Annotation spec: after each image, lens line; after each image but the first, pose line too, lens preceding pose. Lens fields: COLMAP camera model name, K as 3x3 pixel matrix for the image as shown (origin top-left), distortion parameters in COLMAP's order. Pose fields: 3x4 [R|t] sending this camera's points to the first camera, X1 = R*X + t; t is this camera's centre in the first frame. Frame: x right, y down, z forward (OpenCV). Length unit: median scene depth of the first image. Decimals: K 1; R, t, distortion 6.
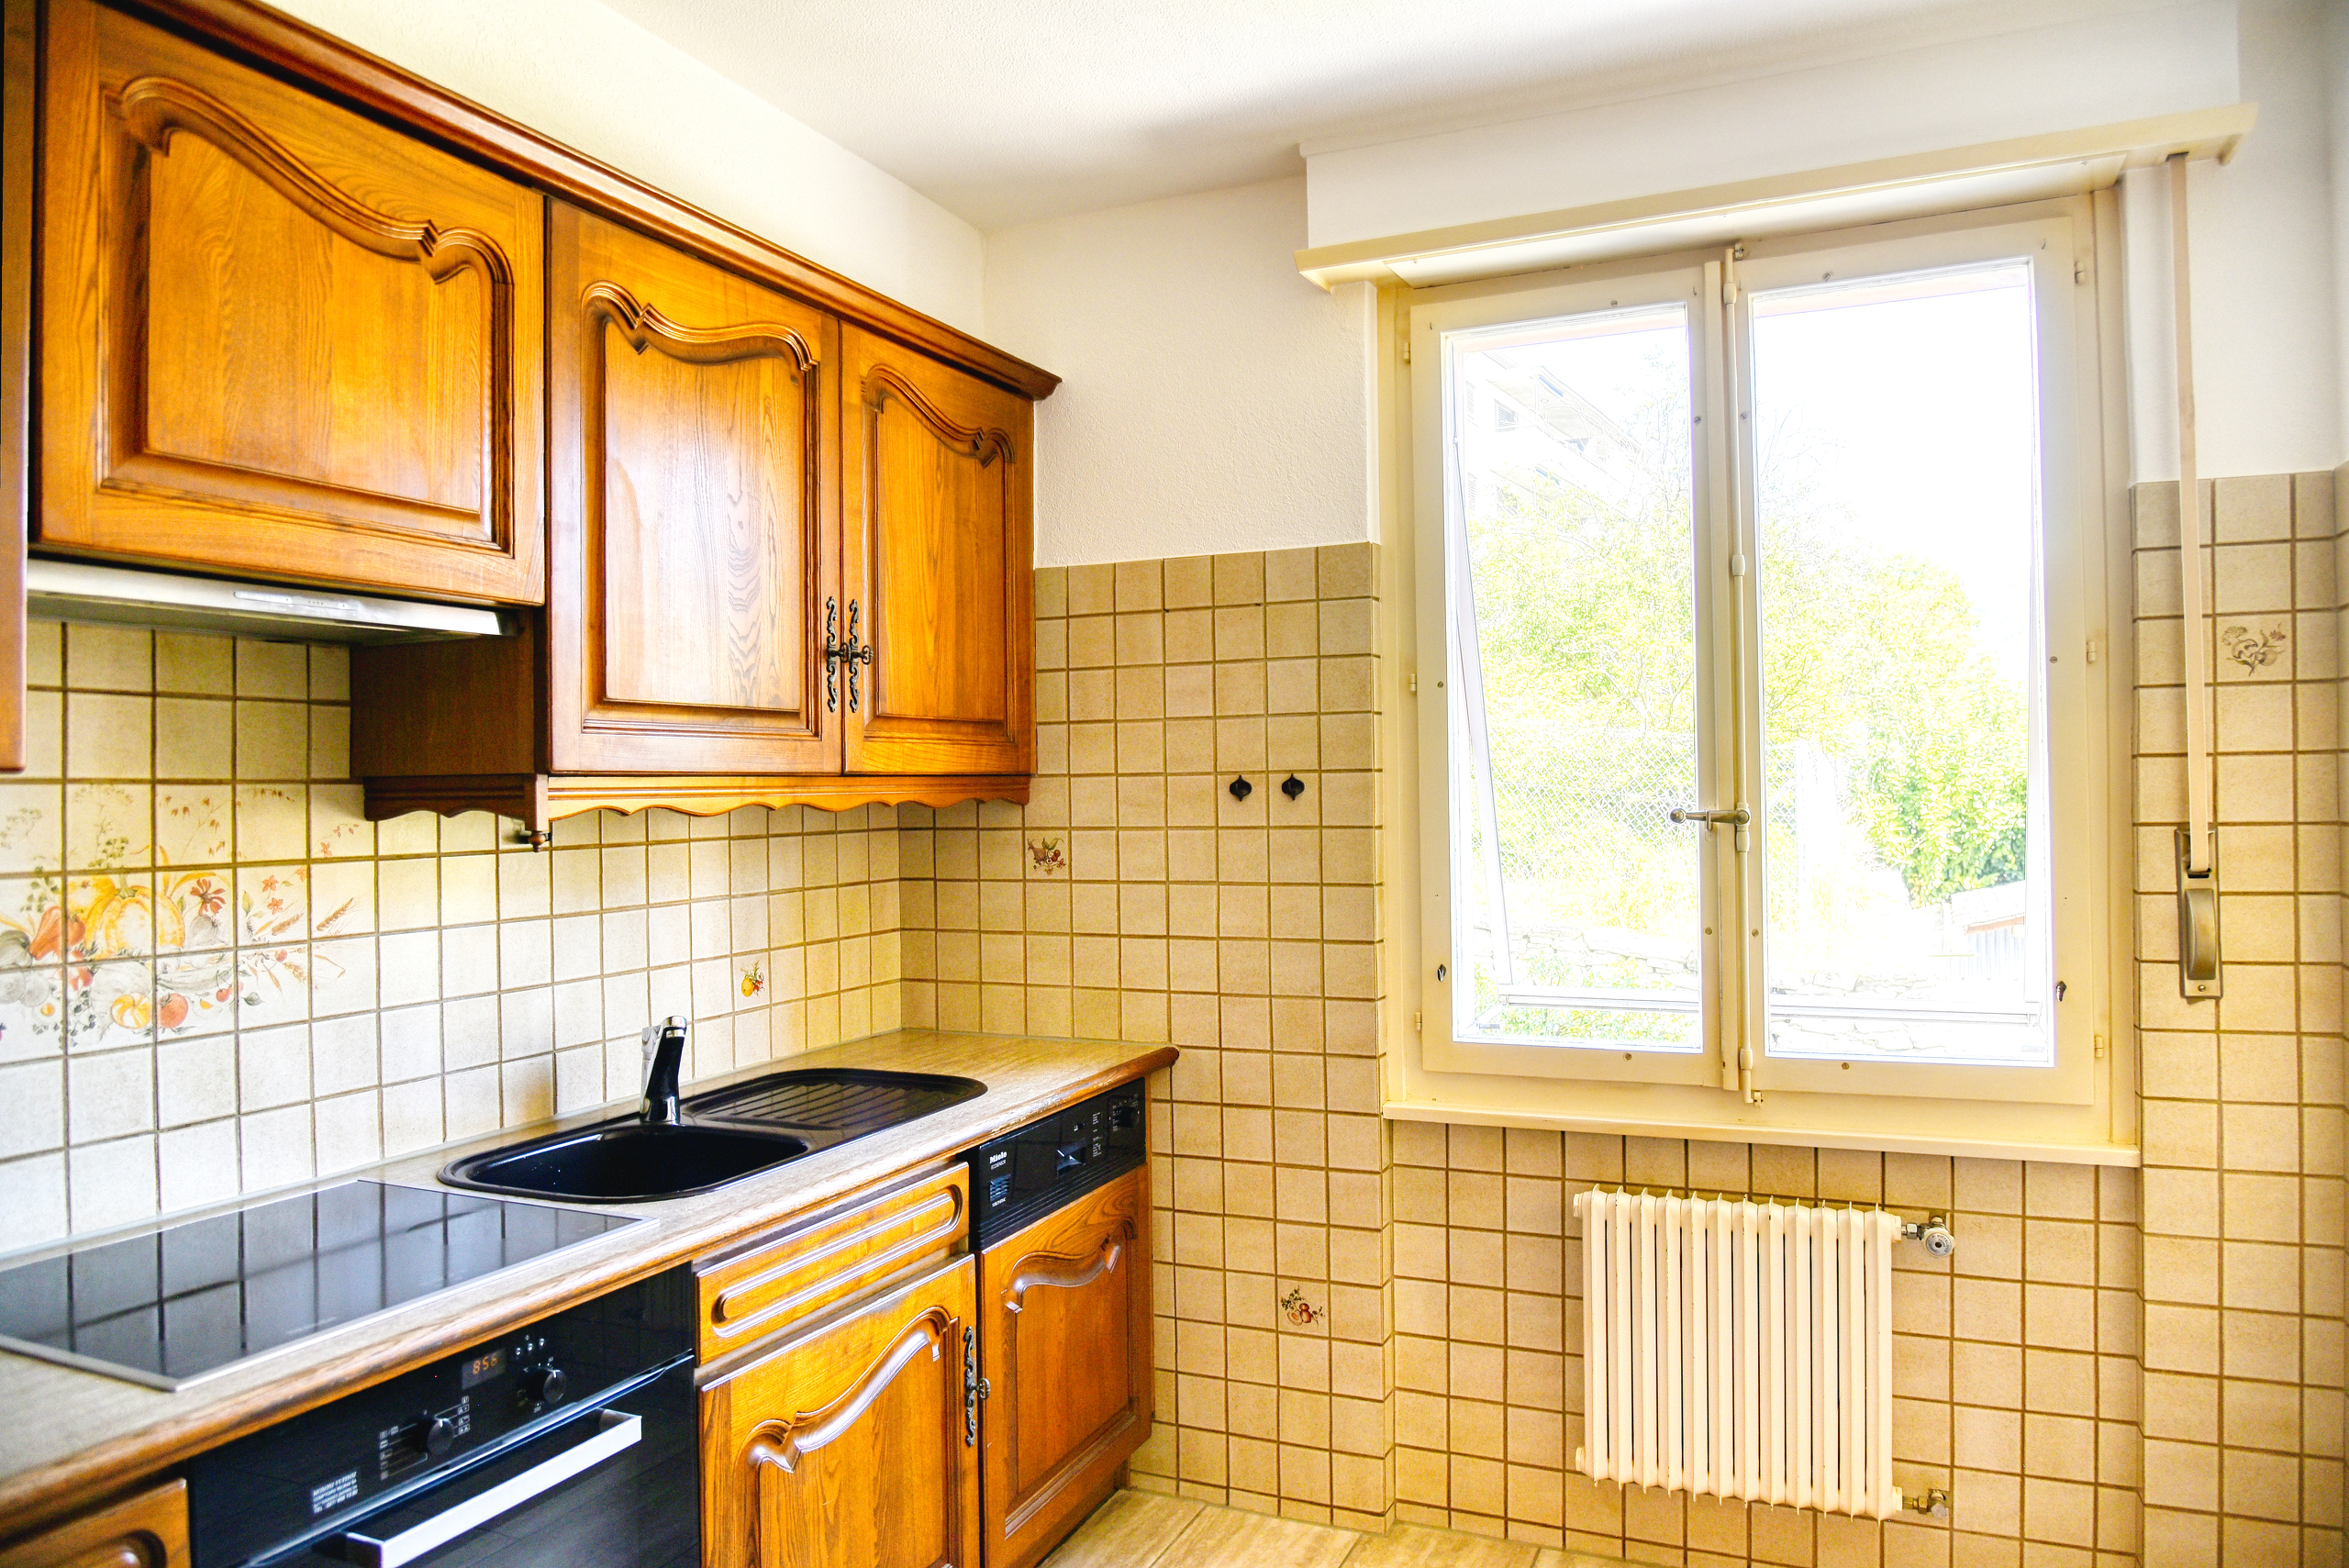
lens RADIAL K [[1577.4, 0, 1174.5], [0, 1577.4, 784.0], [0, 0, 1]] dist [-0.027454, 0.003376]
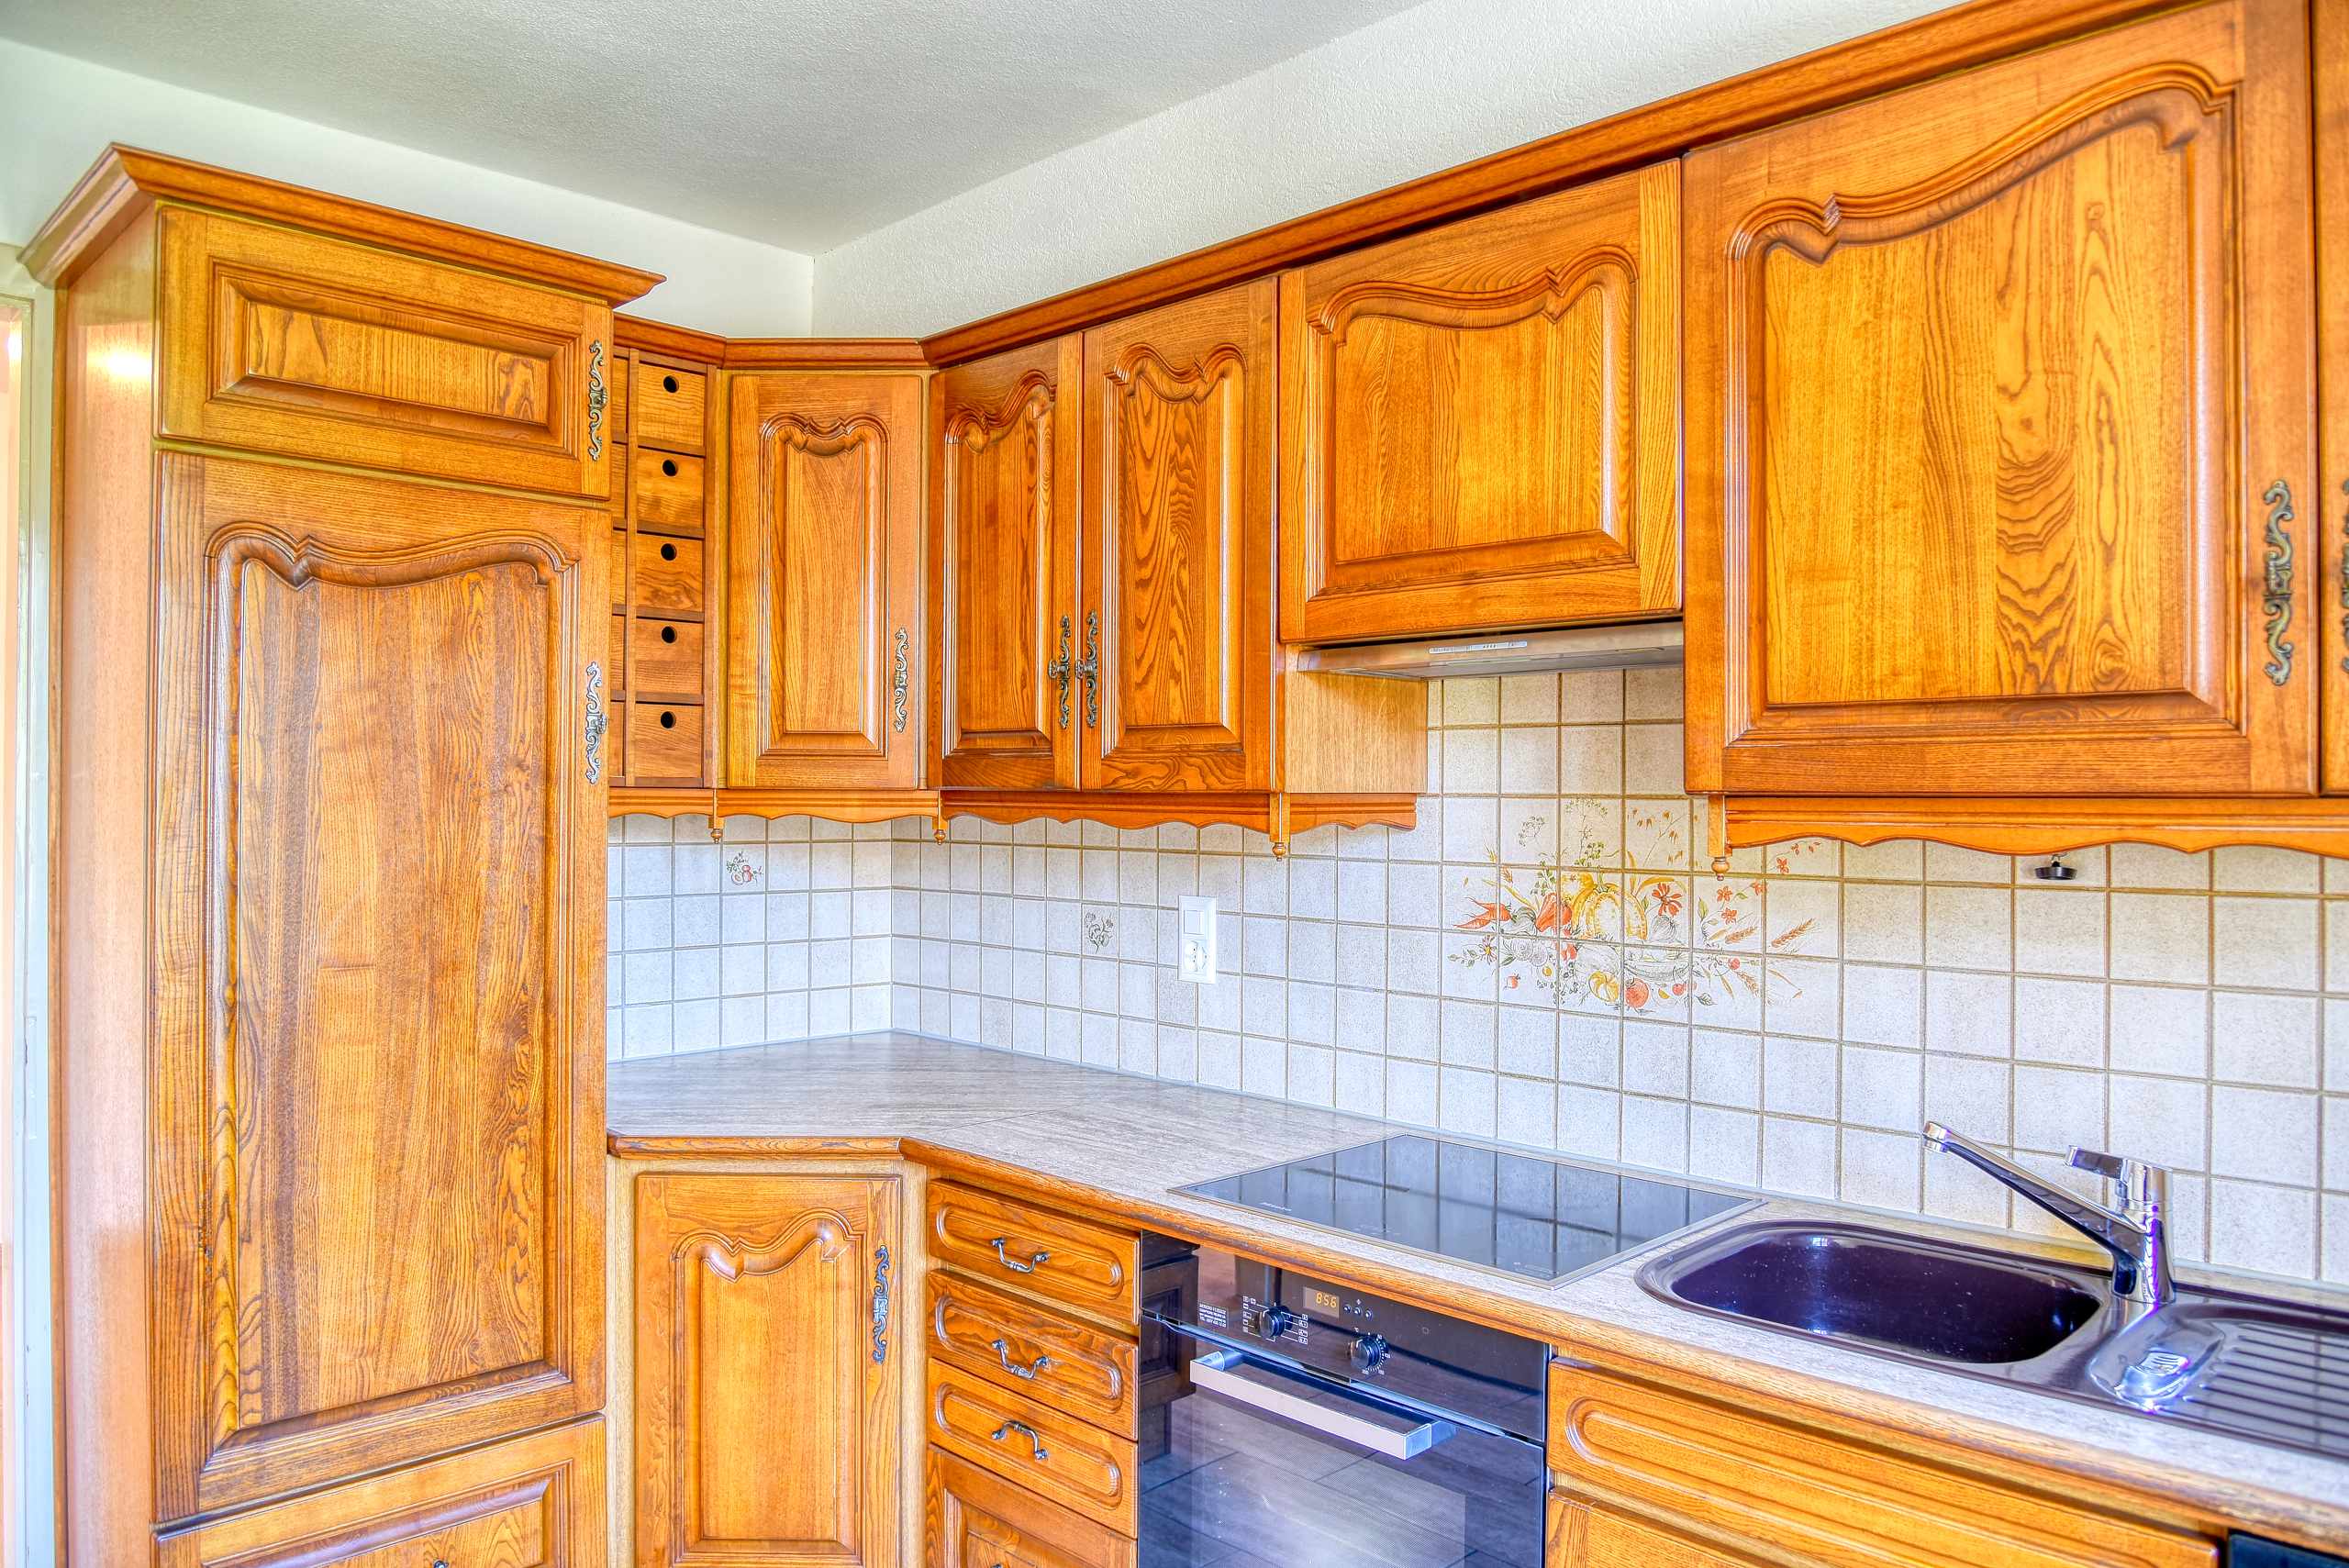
lens RADIAL K [[1577.4, 0, 1174.5], [0, 1577.4, 784.0], [0, 0, 1]] dist [-0.027454, 0.003376]
pose [[-0.336200, 0.008749, -0.941750, 0.577982], [0.005851, 0.999957, 0.007201, -0.021611], [0.941773, -0.003089, -0.336236, 1.069193]]
